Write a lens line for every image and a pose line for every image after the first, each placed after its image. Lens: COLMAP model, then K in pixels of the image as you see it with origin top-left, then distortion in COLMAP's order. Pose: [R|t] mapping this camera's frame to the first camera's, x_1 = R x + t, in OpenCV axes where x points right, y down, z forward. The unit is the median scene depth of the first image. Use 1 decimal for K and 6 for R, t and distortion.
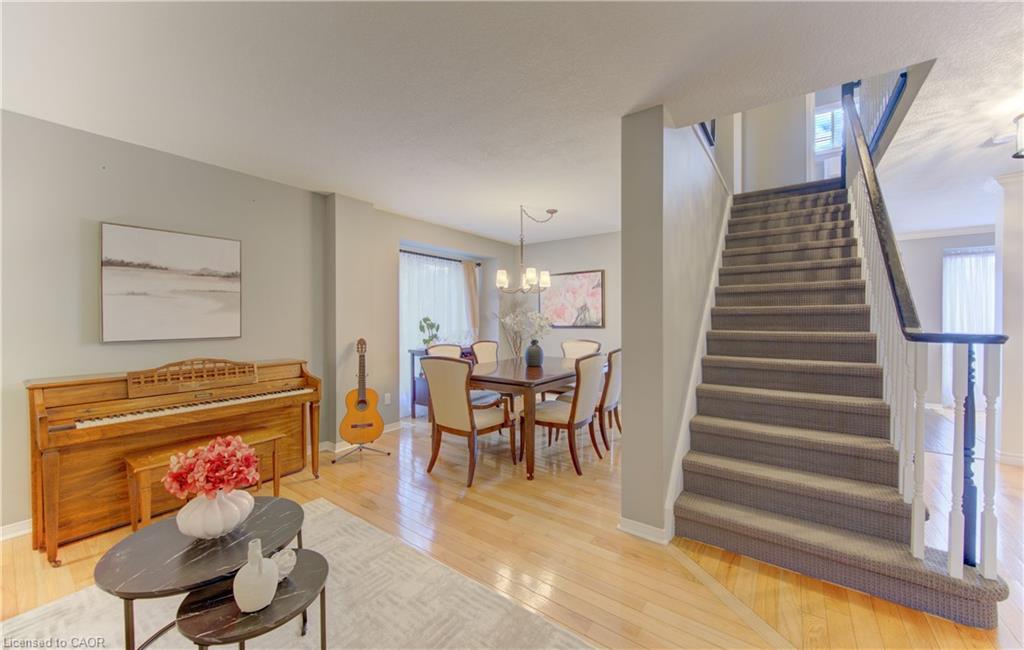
lens RADIAL K [[377.6, 0, 512.0], [0, 377.6, 325.0], [0, 0, 1]] dist [-0.001075, -0.000133]
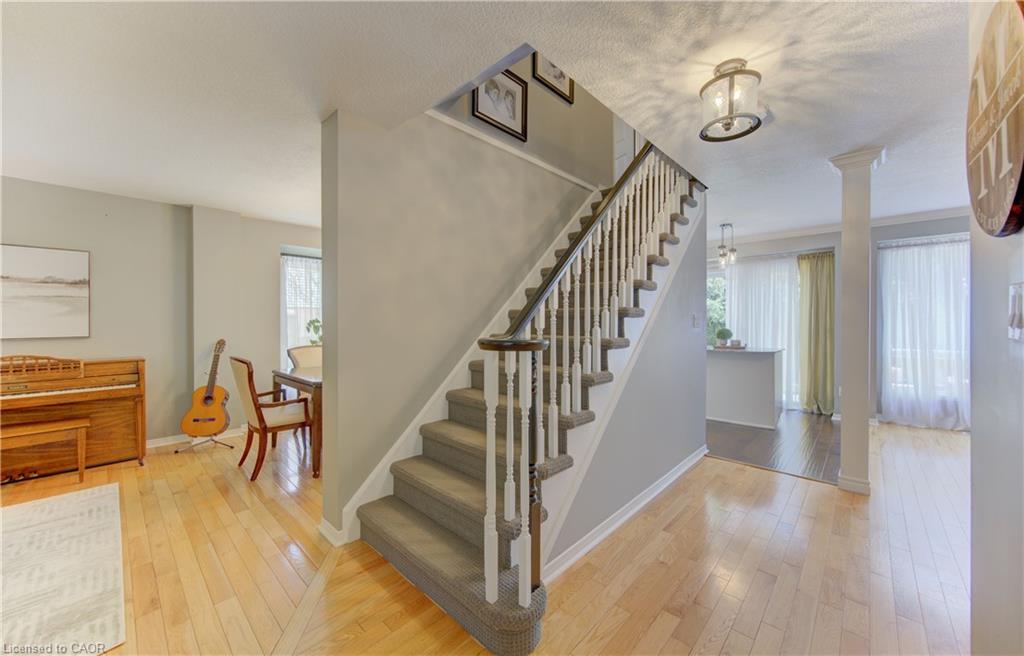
lens RADIAL K [[382.9, 0, 509.0], [0, 382.9, 326.4], [0, 0, 1]] dist [-0.001055, -0.000059]
pose [[0.991206, 0.004230, -0.132258, 0.703298], [-0.004188, 0.999991, 0.000596, -0.005708], [0.132260, -0.000037, 0.991215, 0.034718]]
